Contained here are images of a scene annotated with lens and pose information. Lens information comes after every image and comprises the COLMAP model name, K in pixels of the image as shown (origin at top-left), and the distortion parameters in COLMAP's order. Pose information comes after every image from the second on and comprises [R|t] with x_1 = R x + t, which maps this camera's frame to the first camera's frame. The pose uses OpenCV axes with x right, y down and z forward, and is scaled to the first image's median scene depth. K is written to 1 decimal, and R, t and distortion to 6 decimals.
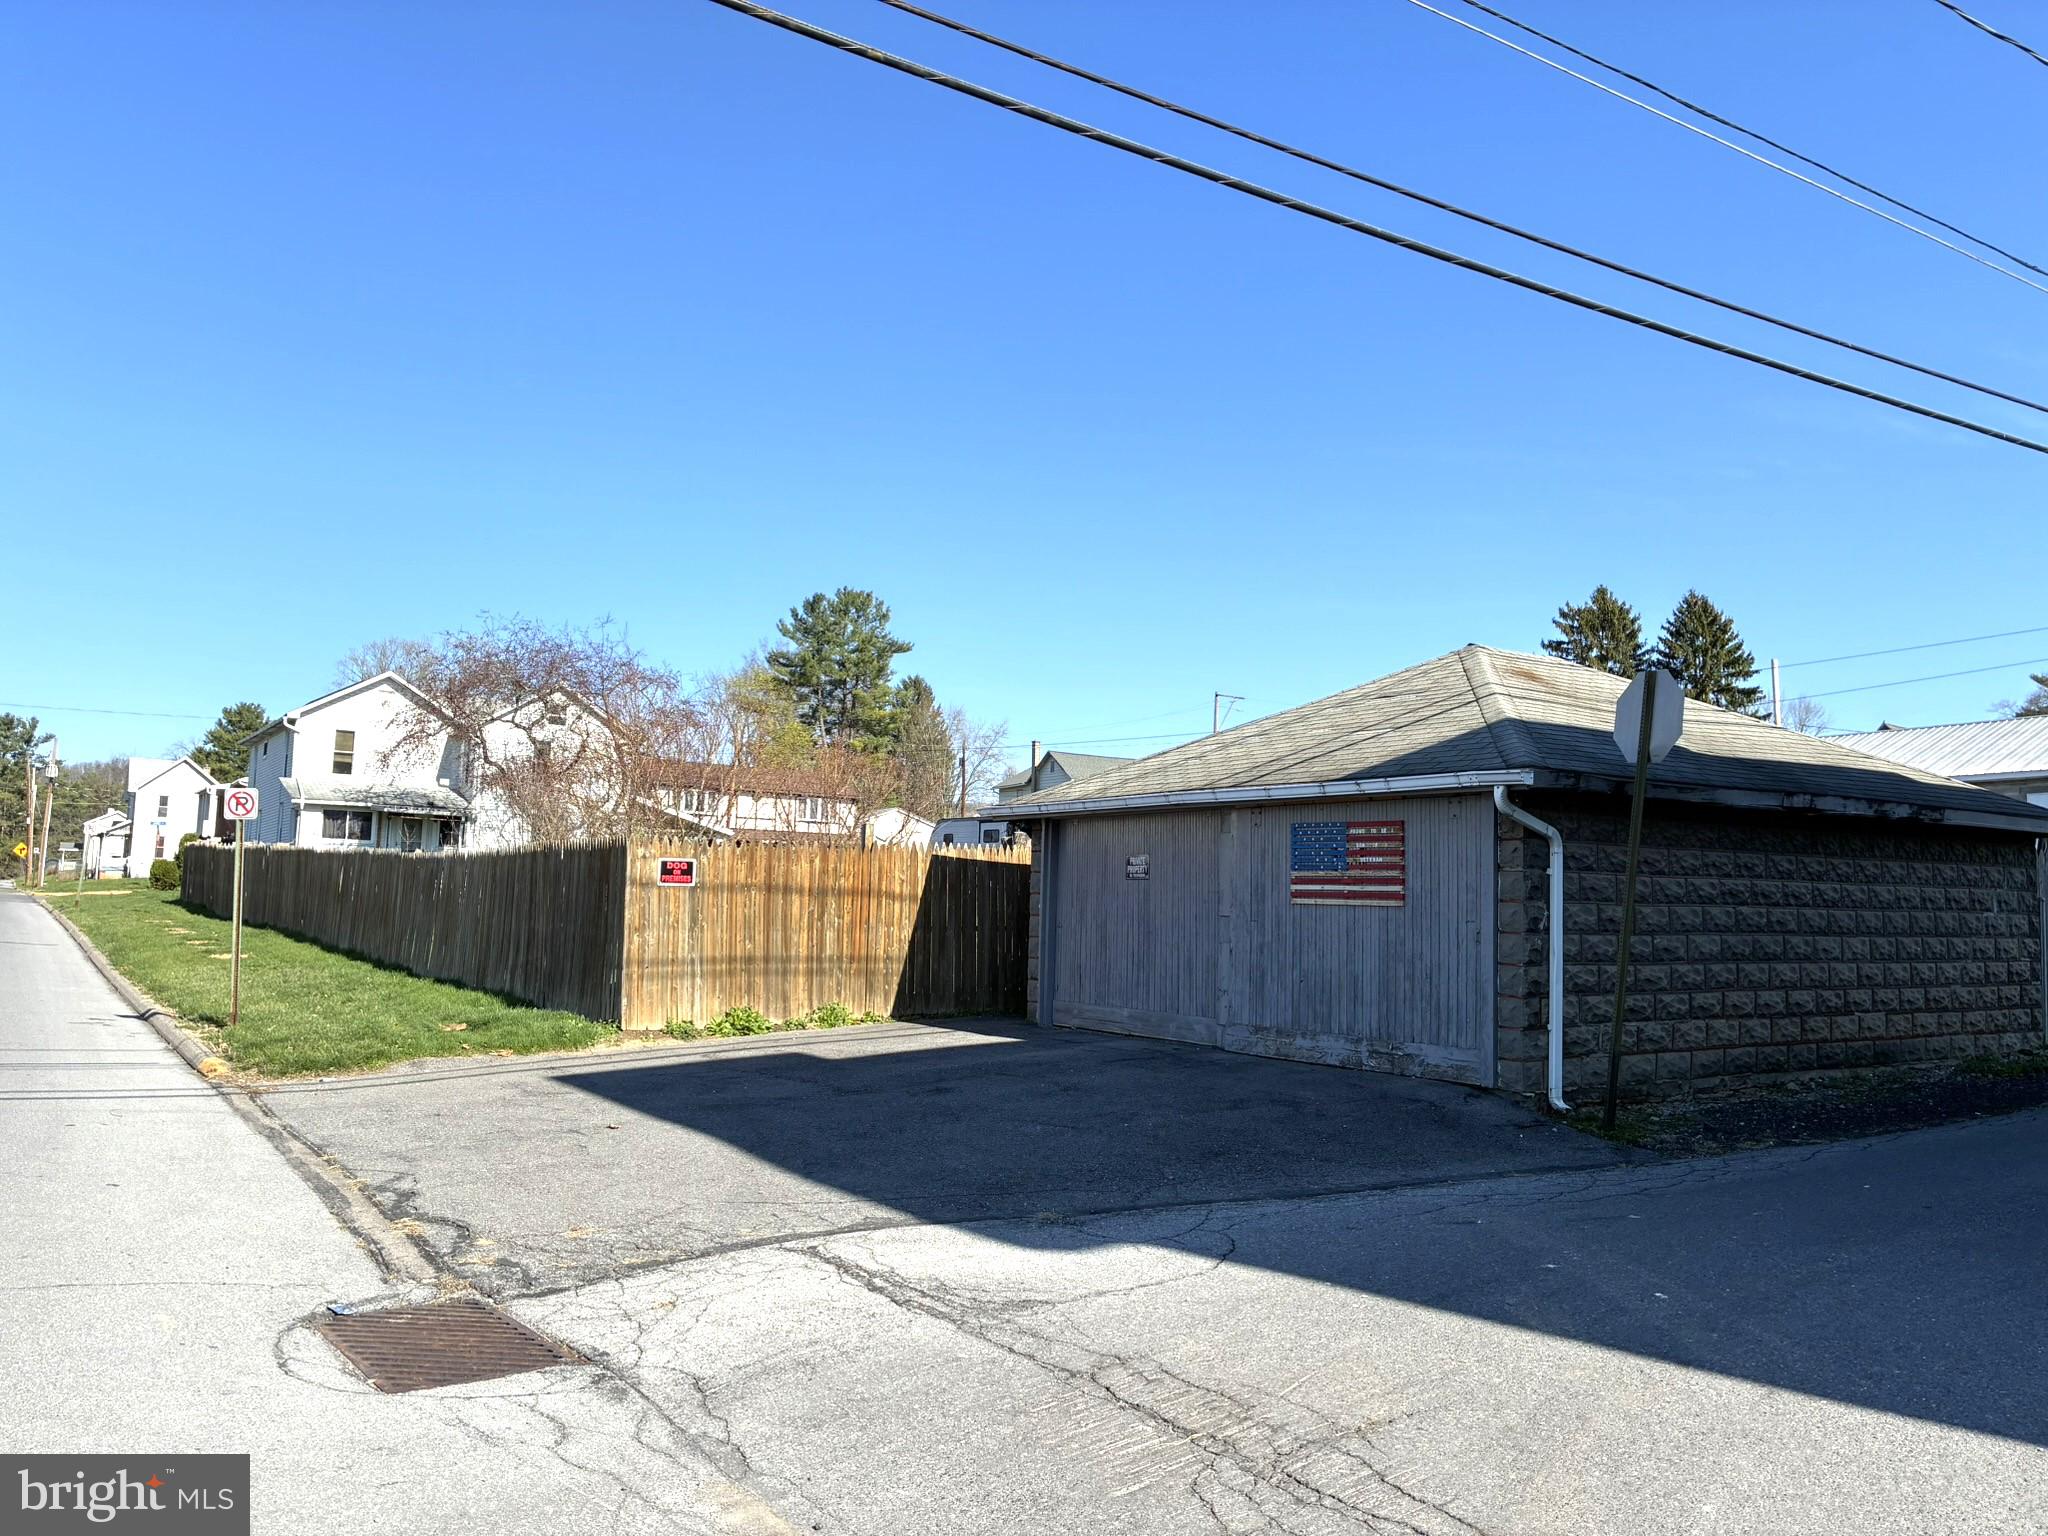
lens RADIAL K [[1546.5, 0, 1030.5], [0, 1546.5, 757.4], [0, 0, 1]] dist [0.048641, -0.066142]
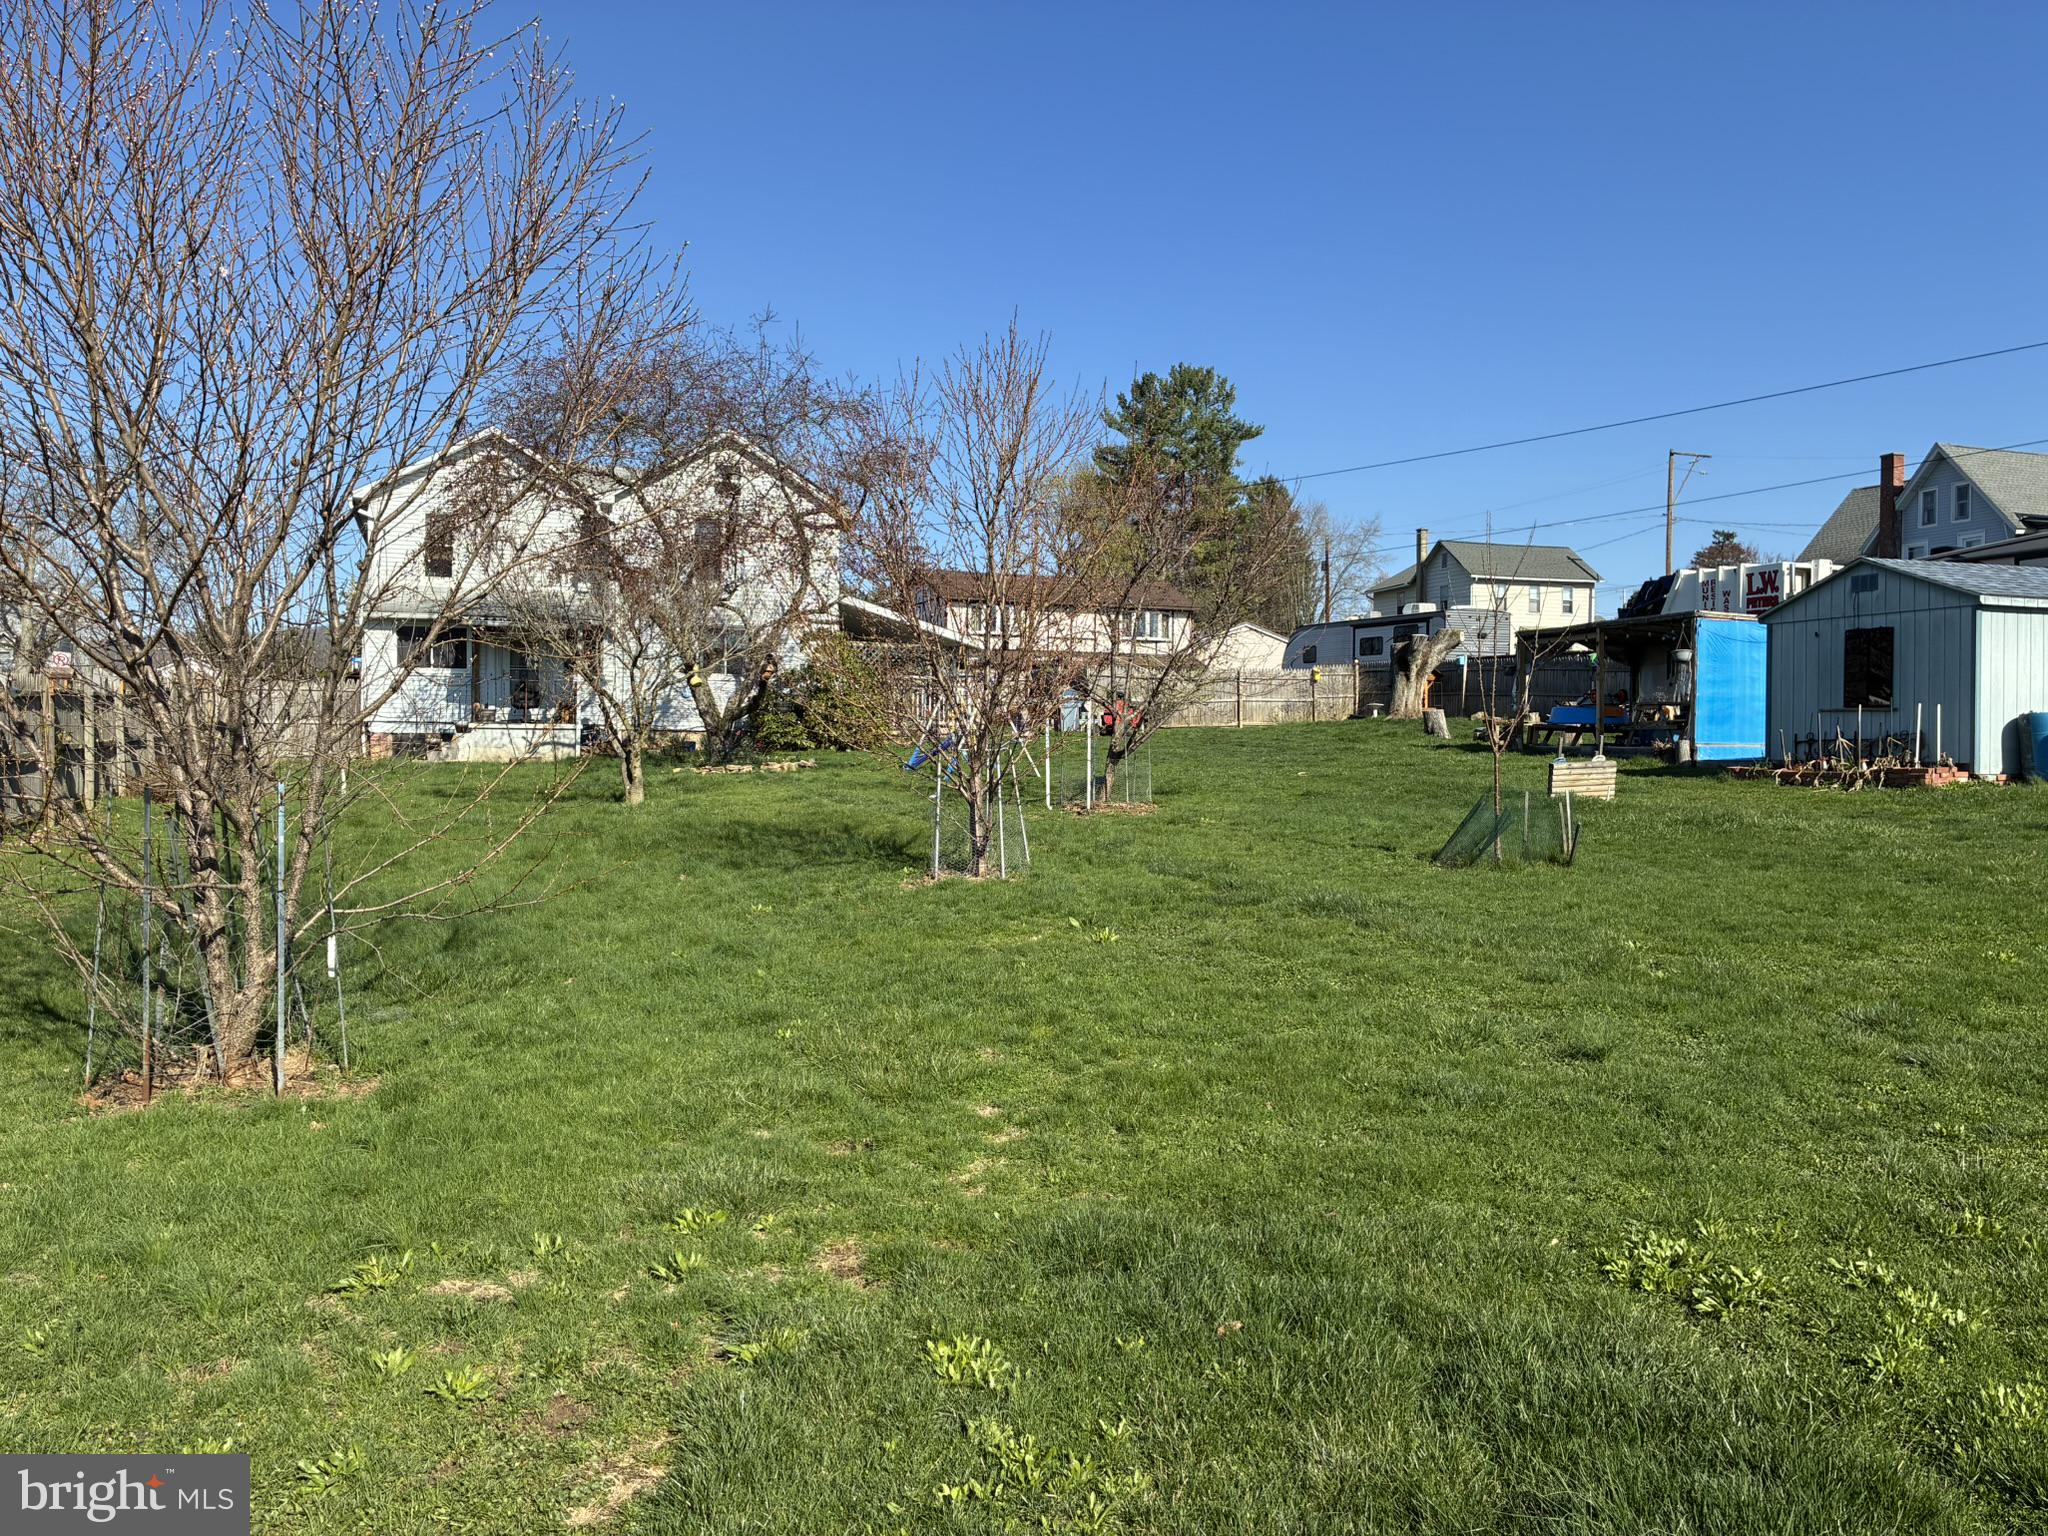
lens RADIAL K [[1546.5, 0, 1010.5], [0, 1546.5, 755.4], [0, 0, 1]] dist [0.048641, -0.066142]
pose [[0.970124, -0.014008, -0.242206, -0.010143], [0.040262, 0.993784, 0.103789, 0.013985], [0.239247, -0.110440, 0.964657, 0.183755]]
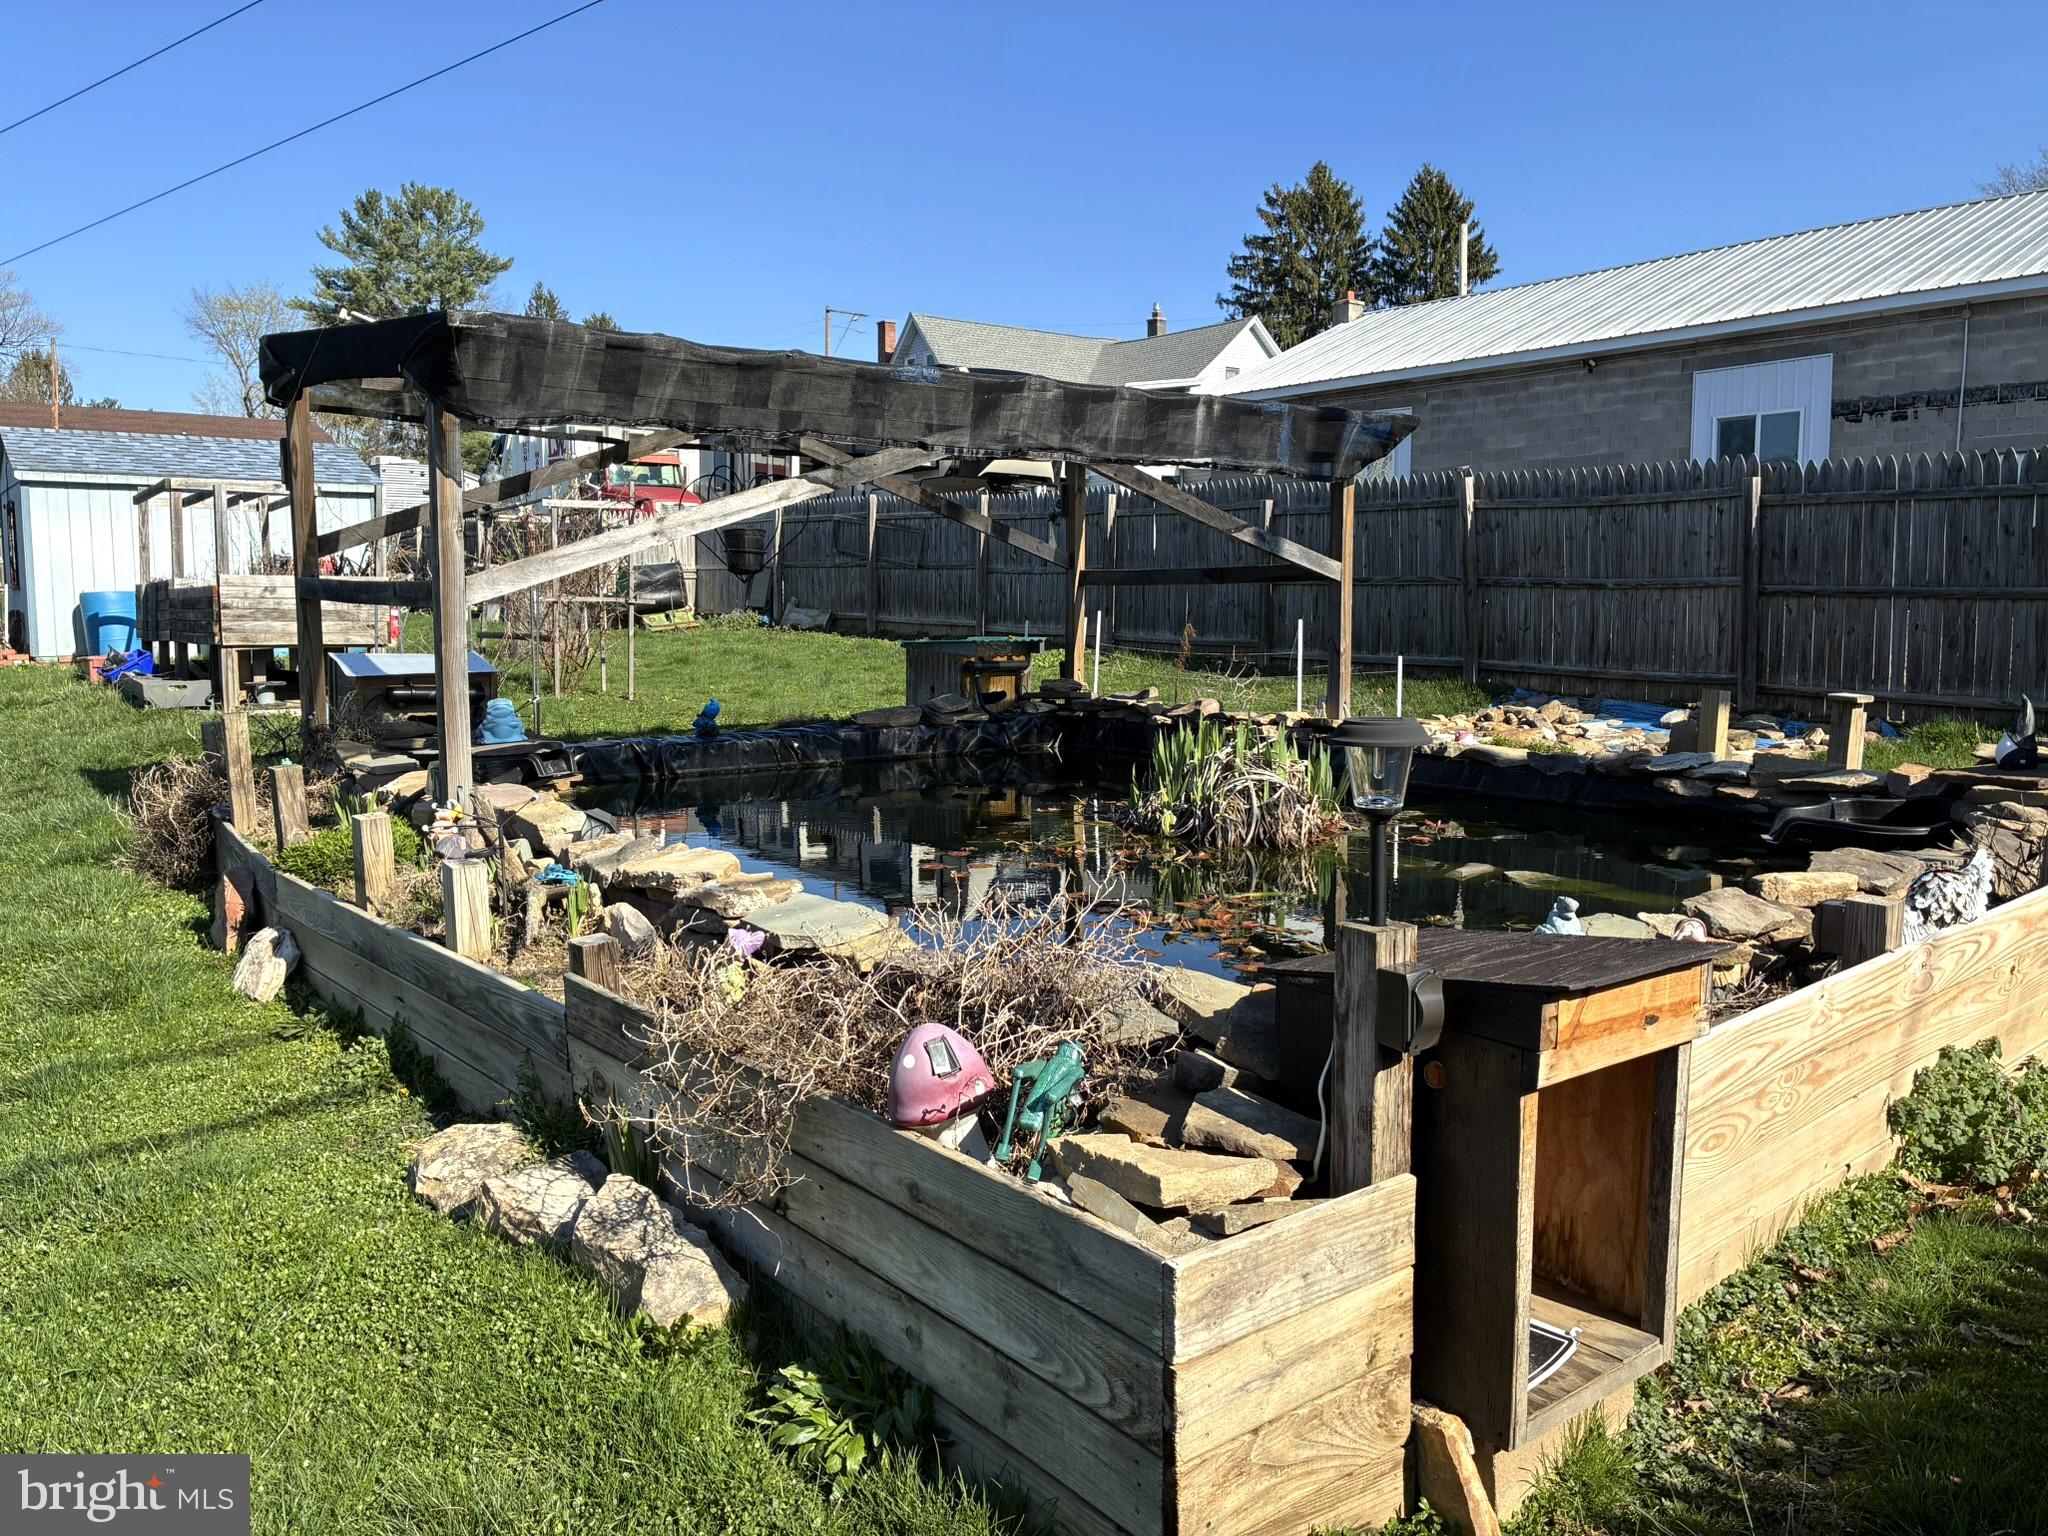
lens RADIAL K [[1546.5, 0, 1042.3], [0, 1546.5, 741.6], [0, 0, 1]] dist [0.048641, -0.066142]
pose [[0.995548, -0.033822, 0.087975, 0.155824], [0.015413, 0.979253, 0.202057, 0.015202], [-0.092984, -0.199801, 0.975415, 0.199755]]
